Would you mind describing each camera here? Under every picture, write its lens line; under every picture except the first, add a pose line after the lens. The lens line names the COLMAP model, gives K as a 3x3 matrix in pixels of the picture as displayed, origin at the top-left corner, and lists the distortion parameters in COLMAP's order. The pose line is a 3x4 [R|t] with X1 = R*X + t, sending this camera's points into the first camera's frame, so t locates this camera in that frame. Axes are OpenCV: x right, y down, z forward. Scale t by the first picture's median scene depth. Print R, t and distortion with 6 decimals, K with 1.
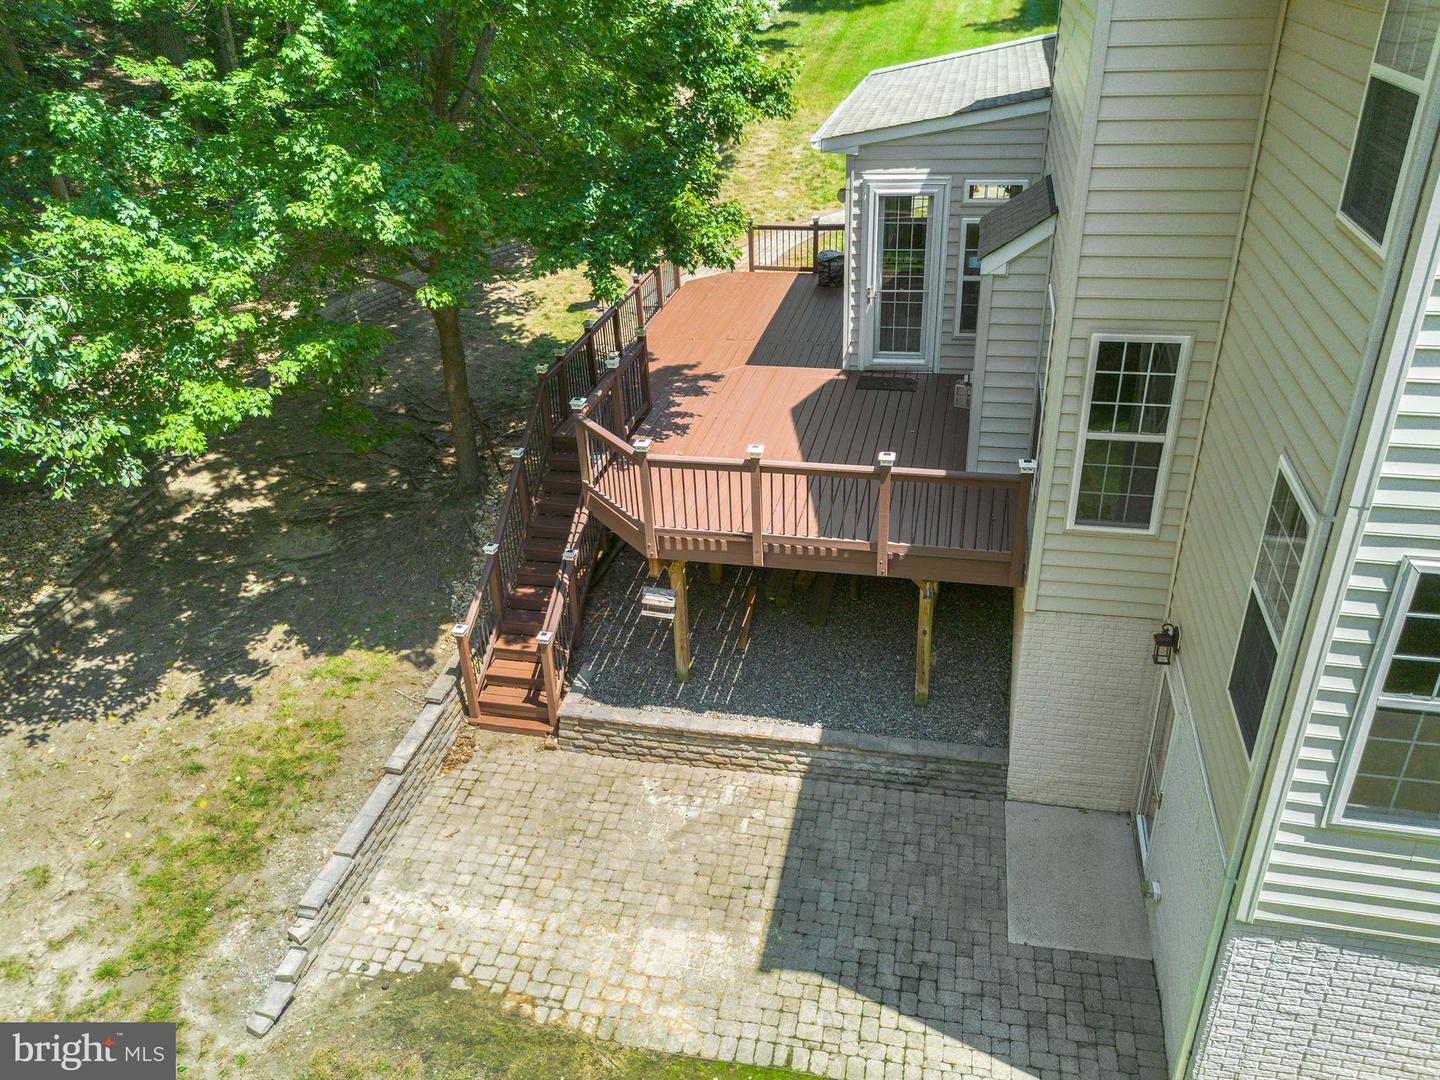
lens RADIAL K [[1060.3, 0, 720.0], [0, 1060.3, 540.0], [0, 0, 1]] dist [0.045530, -0.001800]
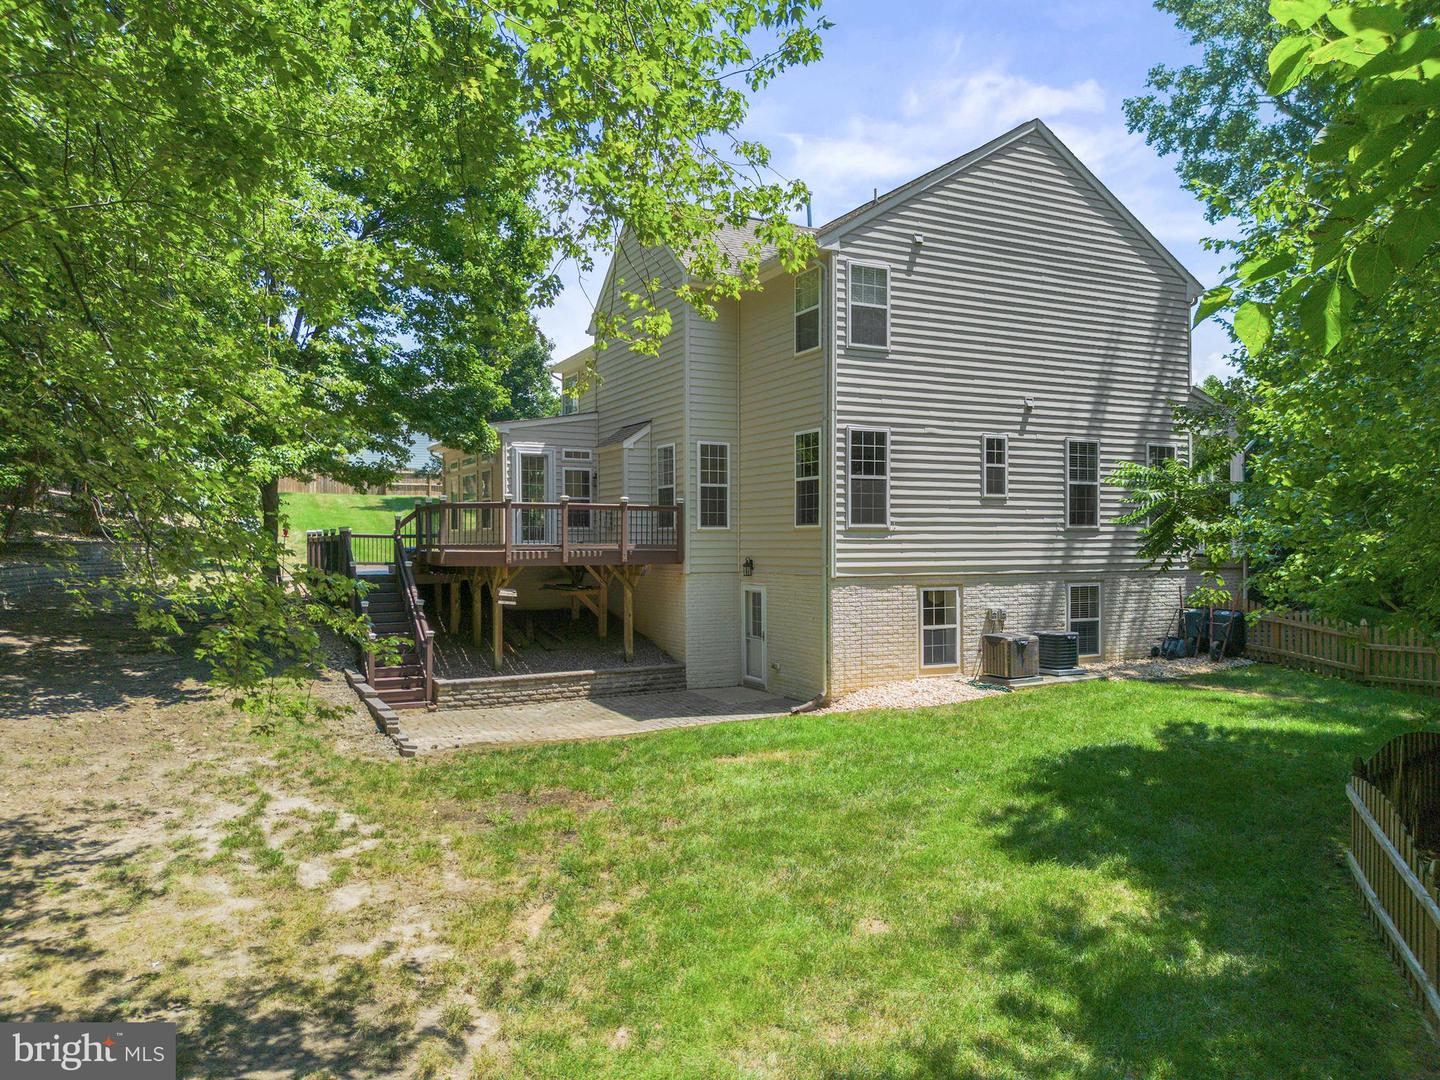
lens RADIAL K [[1041.0, 0, 720.0], [0, 1041.0, 540.0], [0, 0, 1]] dist [0.003201, -0.000872]
pose [[0.740144, 0.065155, 0.669284, -1.684024], [0.300088, 0.858688, -0.415454, 1.411528], [-0.601775, 0.508340, 0.616001, -0.590373]]
